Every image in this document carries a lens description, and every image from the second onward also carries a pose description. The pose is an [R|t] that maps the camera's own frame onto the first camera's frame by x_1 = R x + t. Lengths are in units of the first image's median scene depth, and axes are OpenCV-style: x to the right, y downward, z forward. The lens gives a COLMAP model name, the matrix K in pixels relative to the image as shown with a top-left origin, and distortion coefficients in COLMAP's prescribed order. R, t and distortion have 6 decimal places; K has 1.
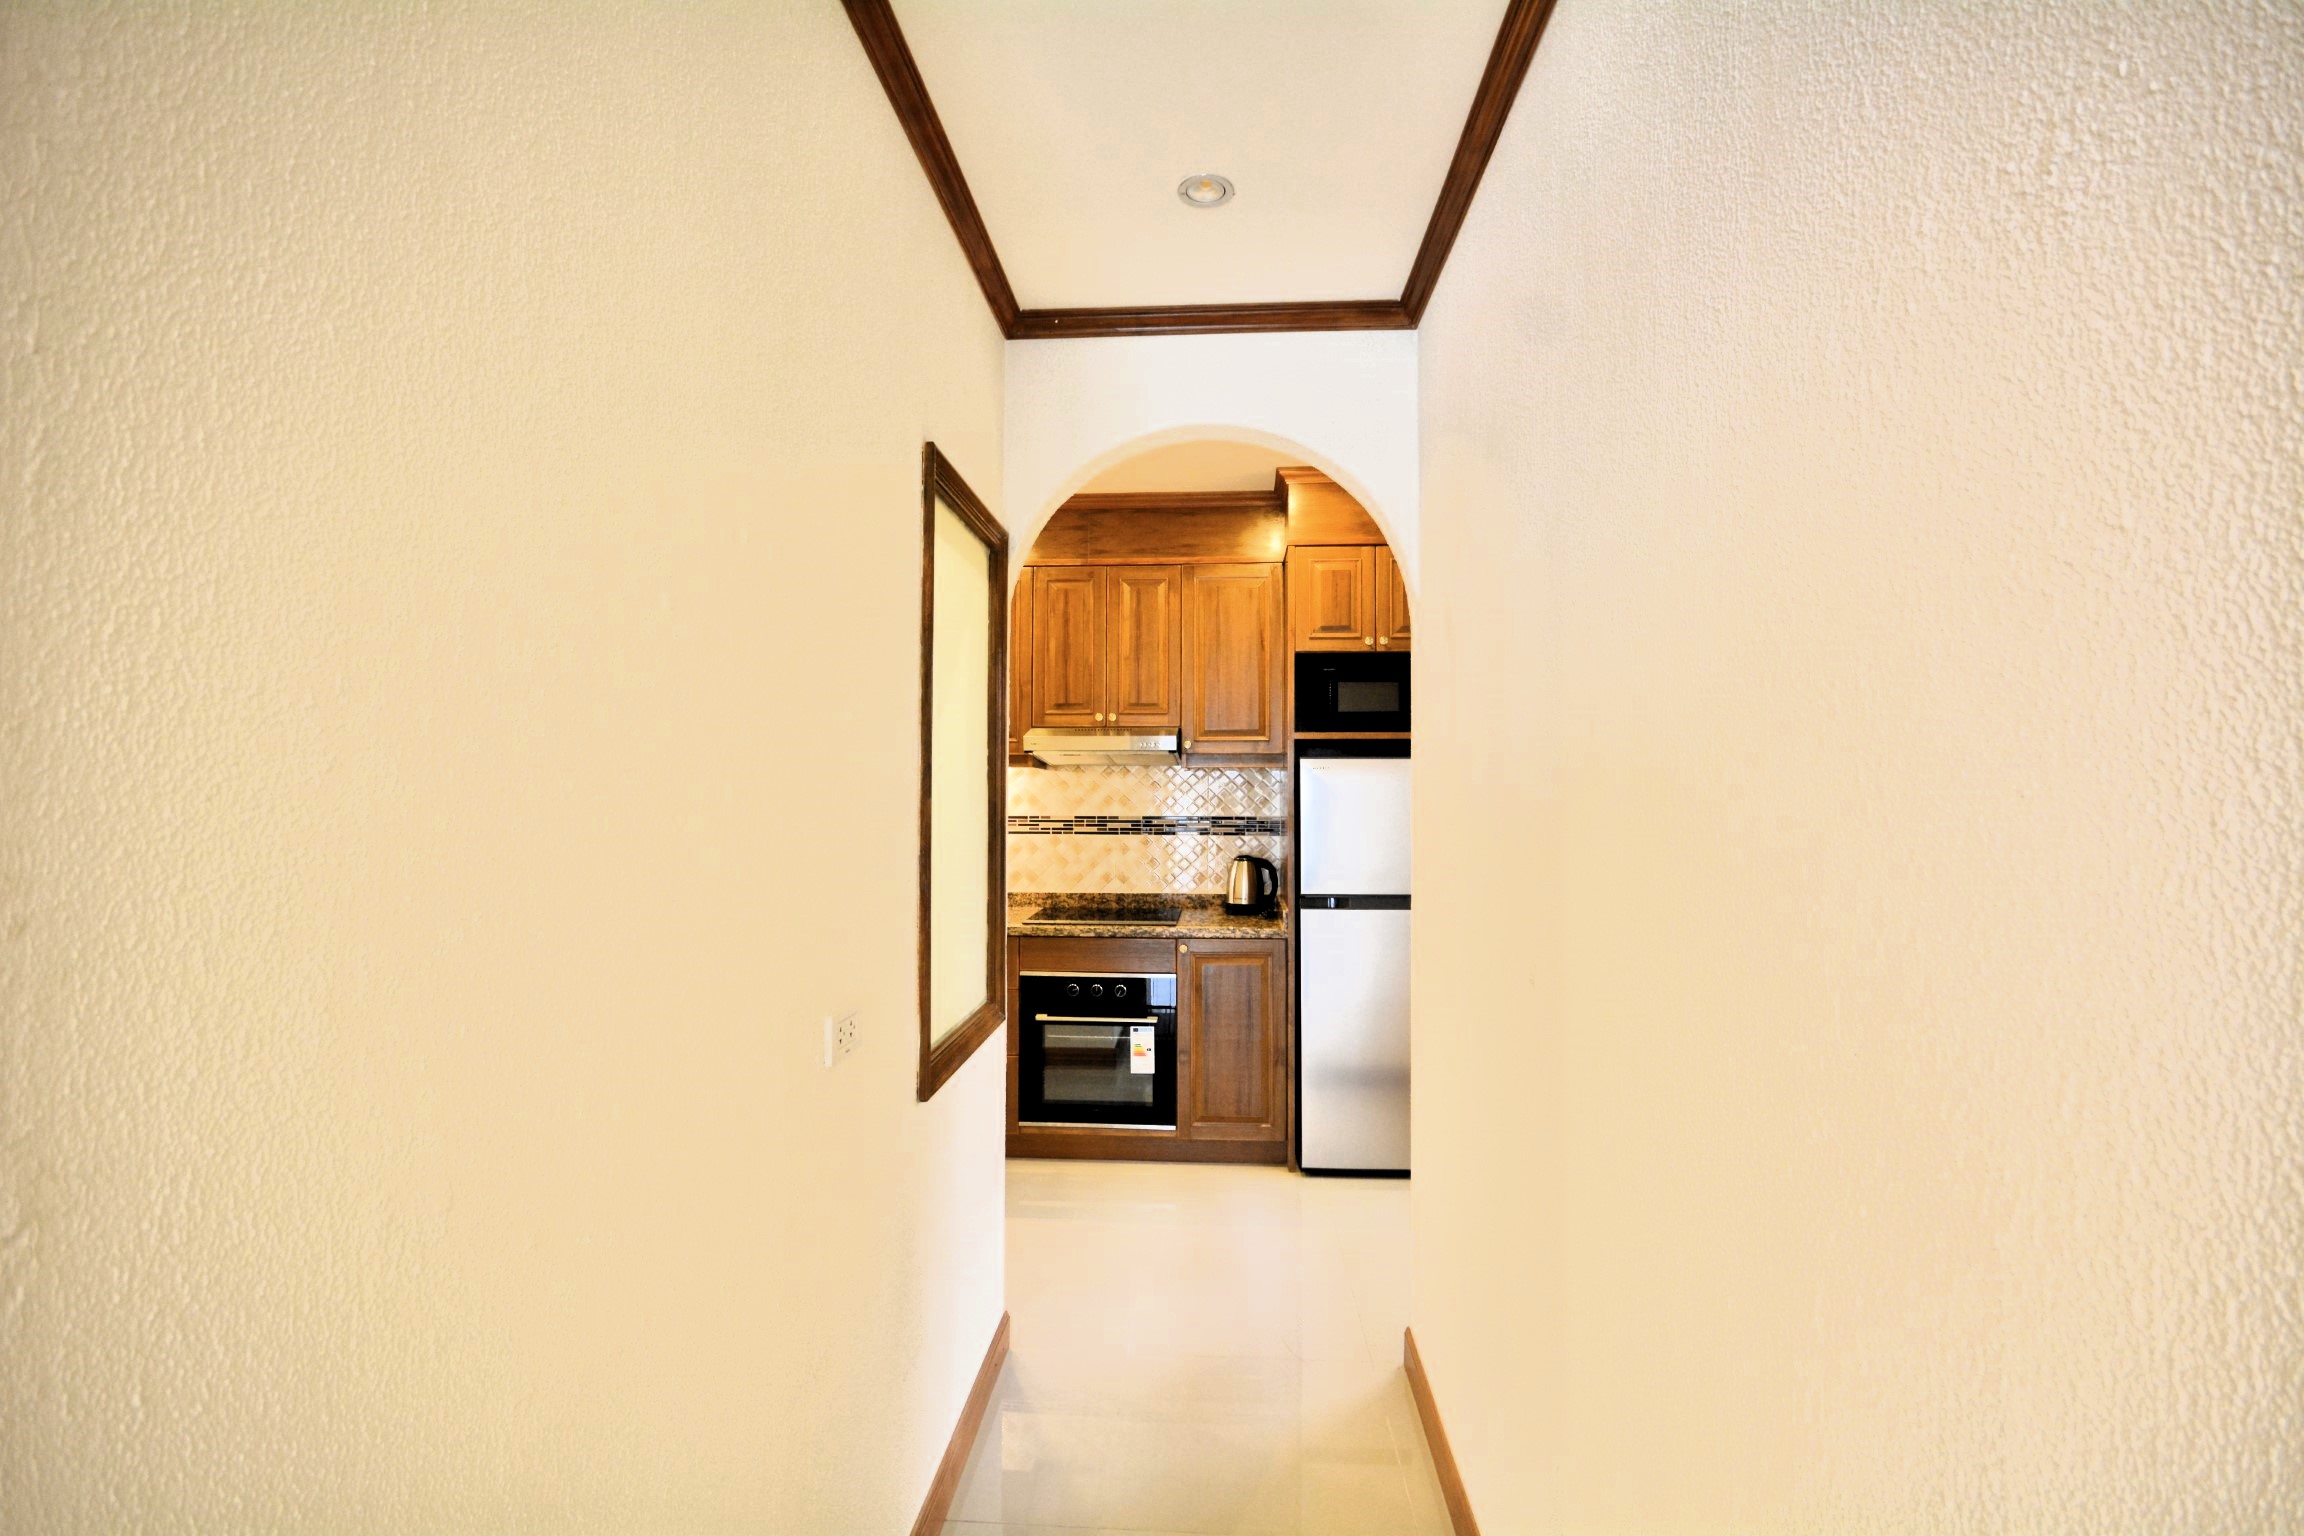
lens RADIAL K [[1011.5, 0, 1155.1], [0, 1011.5, 774.5], [0, 0, 1]] dist [-0.001927, -0.000329]
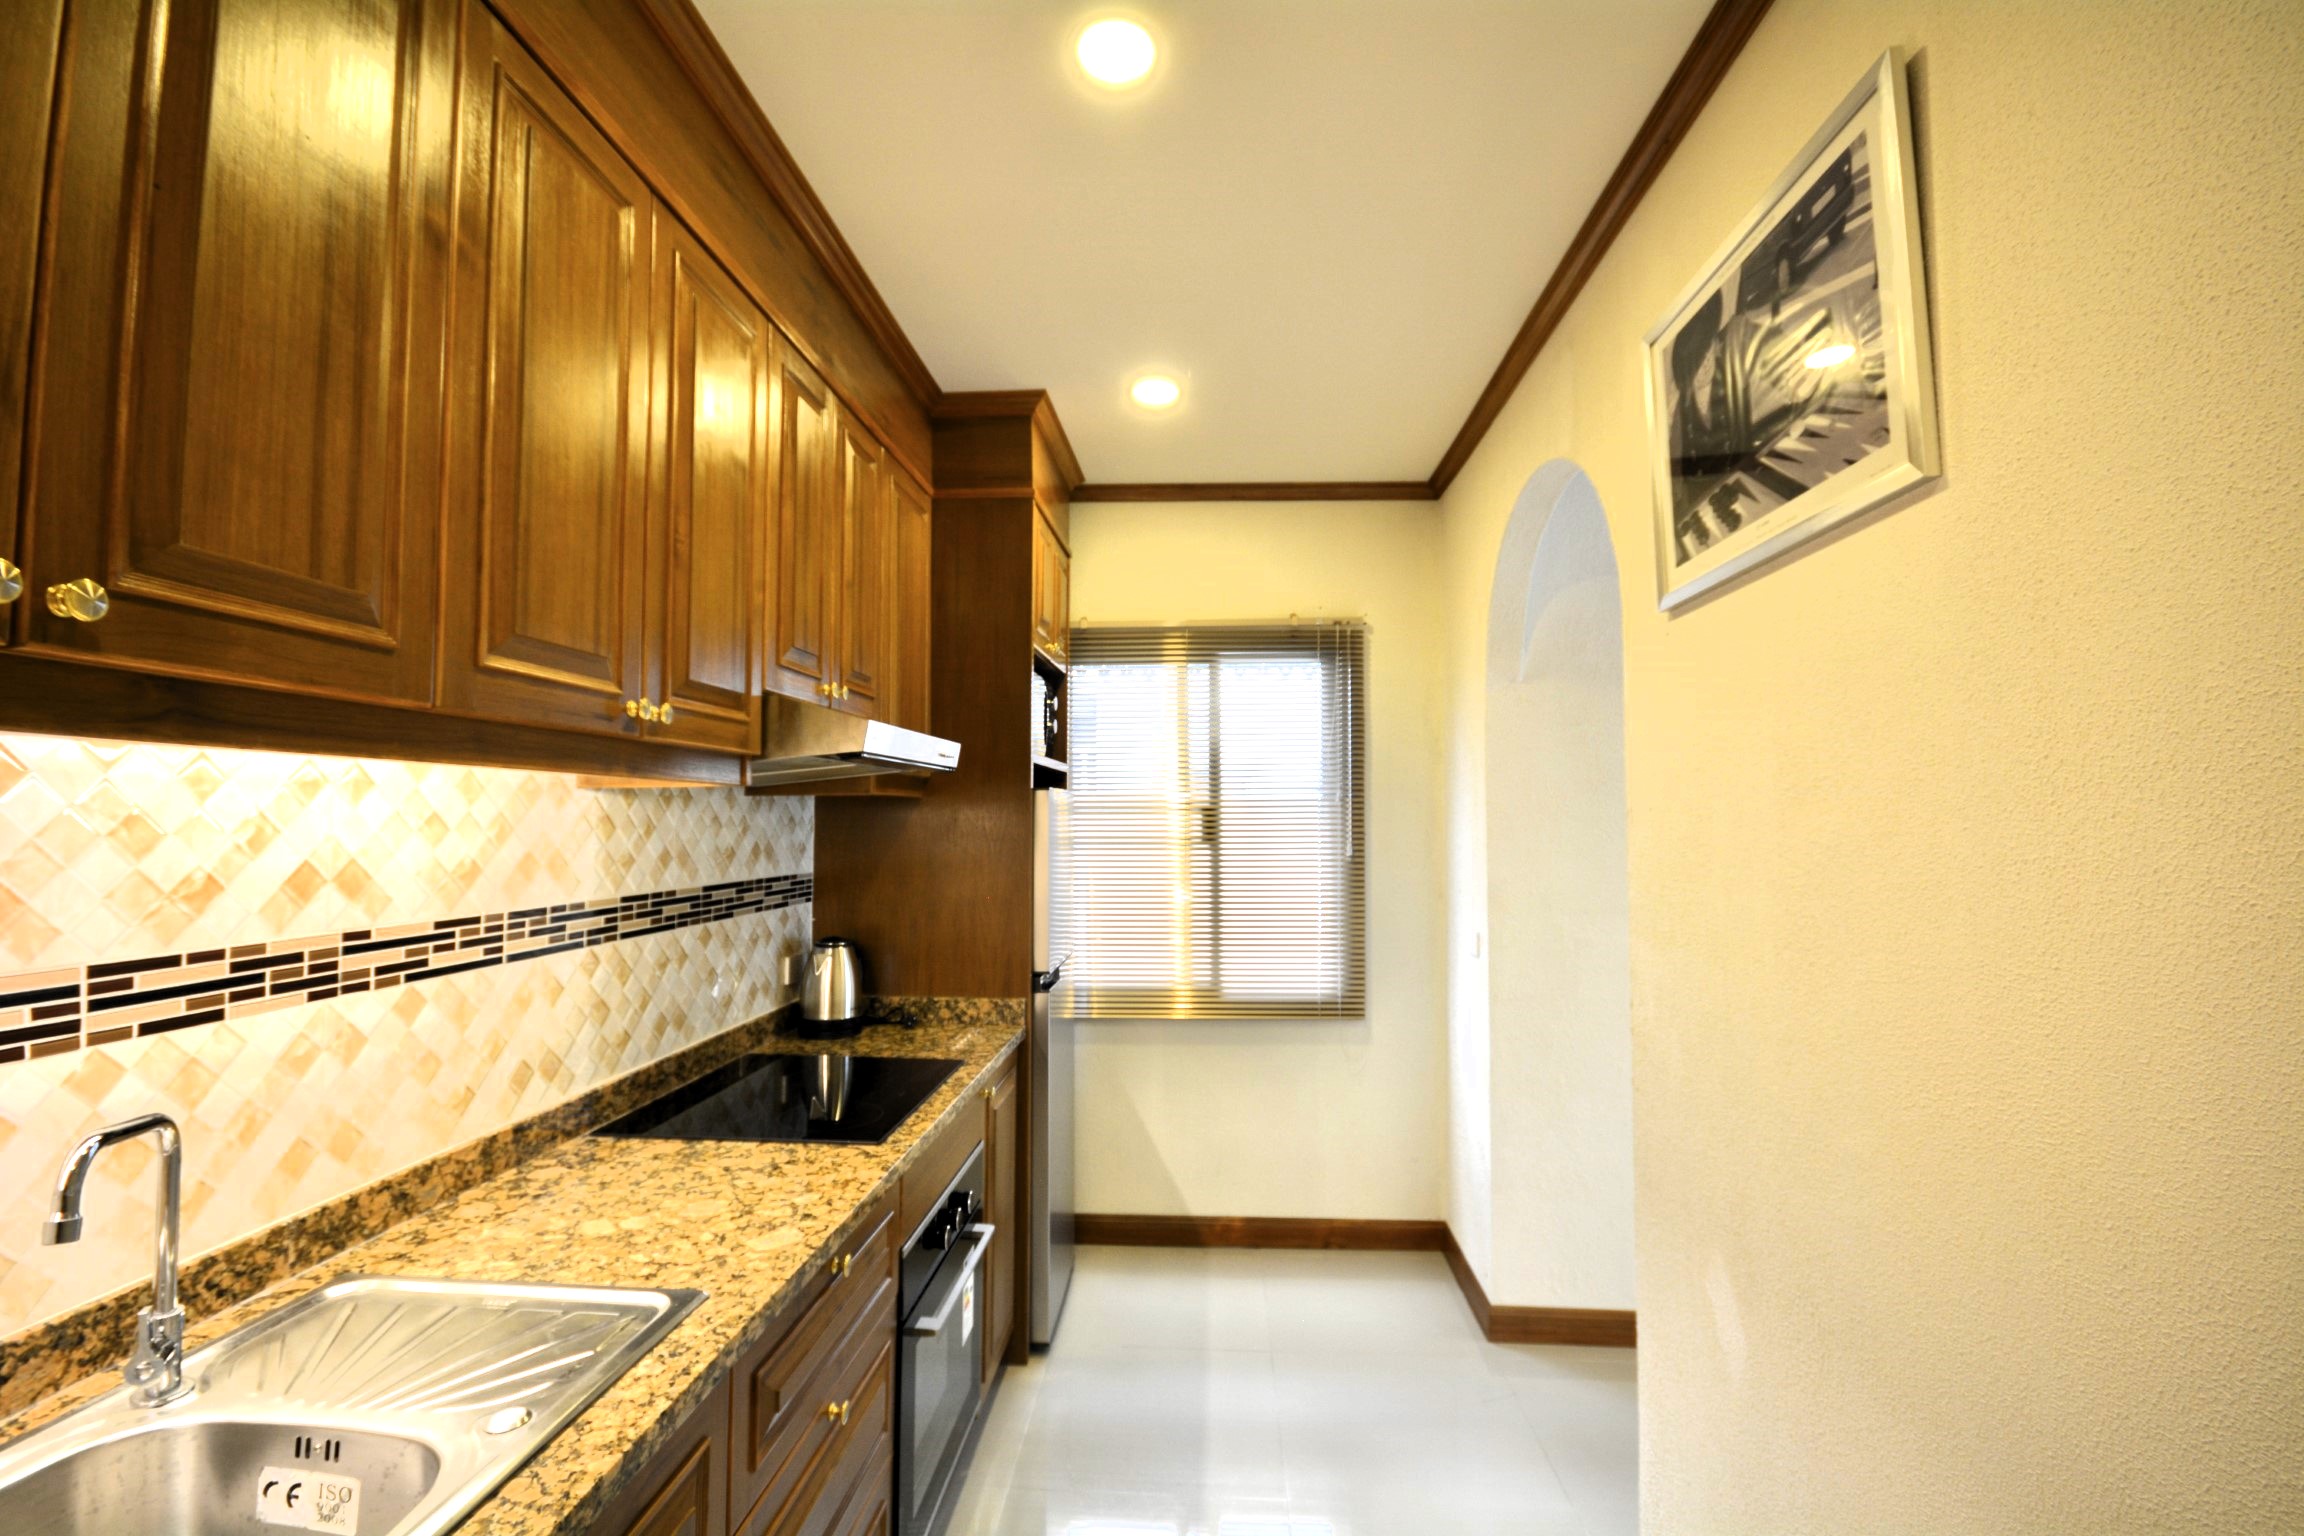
lens RADIAL K [[1006.5, 0, 1152.0], [0, 1006.5, 768.0], [0, 0, 1]] dist [0.000780, -0.013096]
pose [[-0.003442, 0.047477, 0.998866, -0.534658], [-0.025110, 0.998553, -0.047549, 0.001318], [-0.999679, -0.025245, -0.002244, 0.821543]]
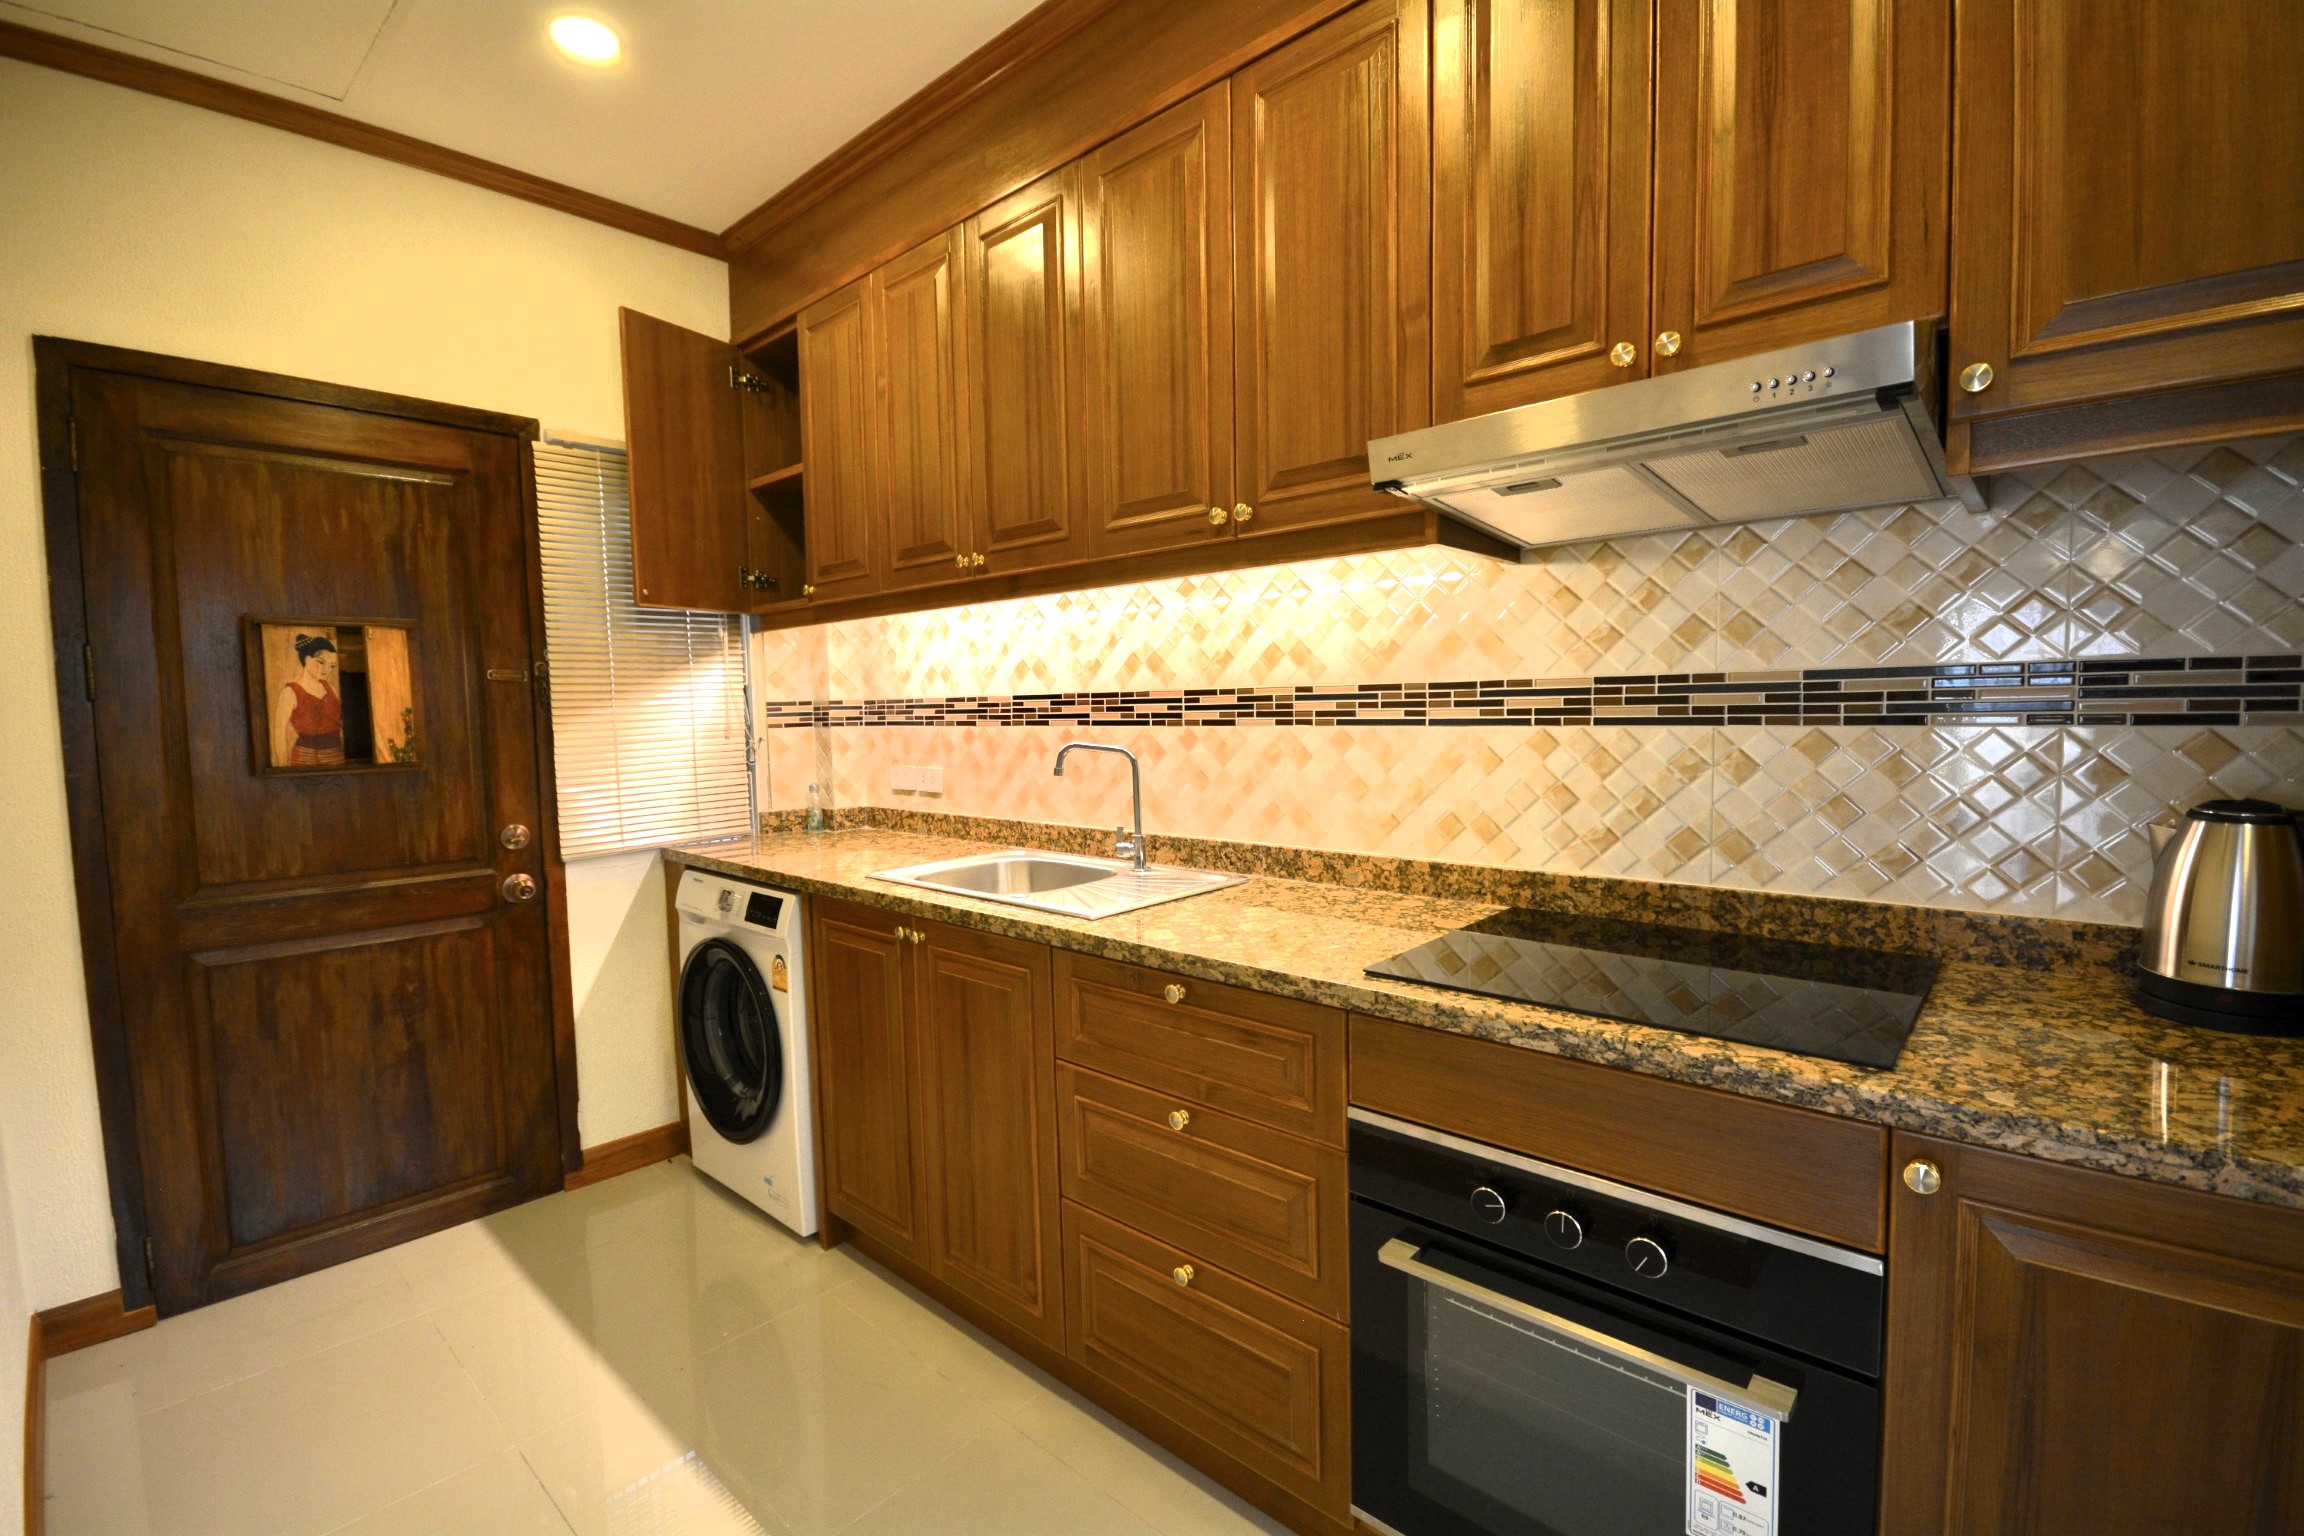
lens RADIAL K [[1011.5, 0, 1155.1], [0, 1011.5, 774.5], [0, 0, 1]] dist [-0.001927, -0.000329]
pose [[0.783208, 0.024267, -0.621286, 0.029340], [0.035717, 0.995832, 0.083923, 0.041895], [0.620733, -0.087919, 0.779077, 0.631580]]
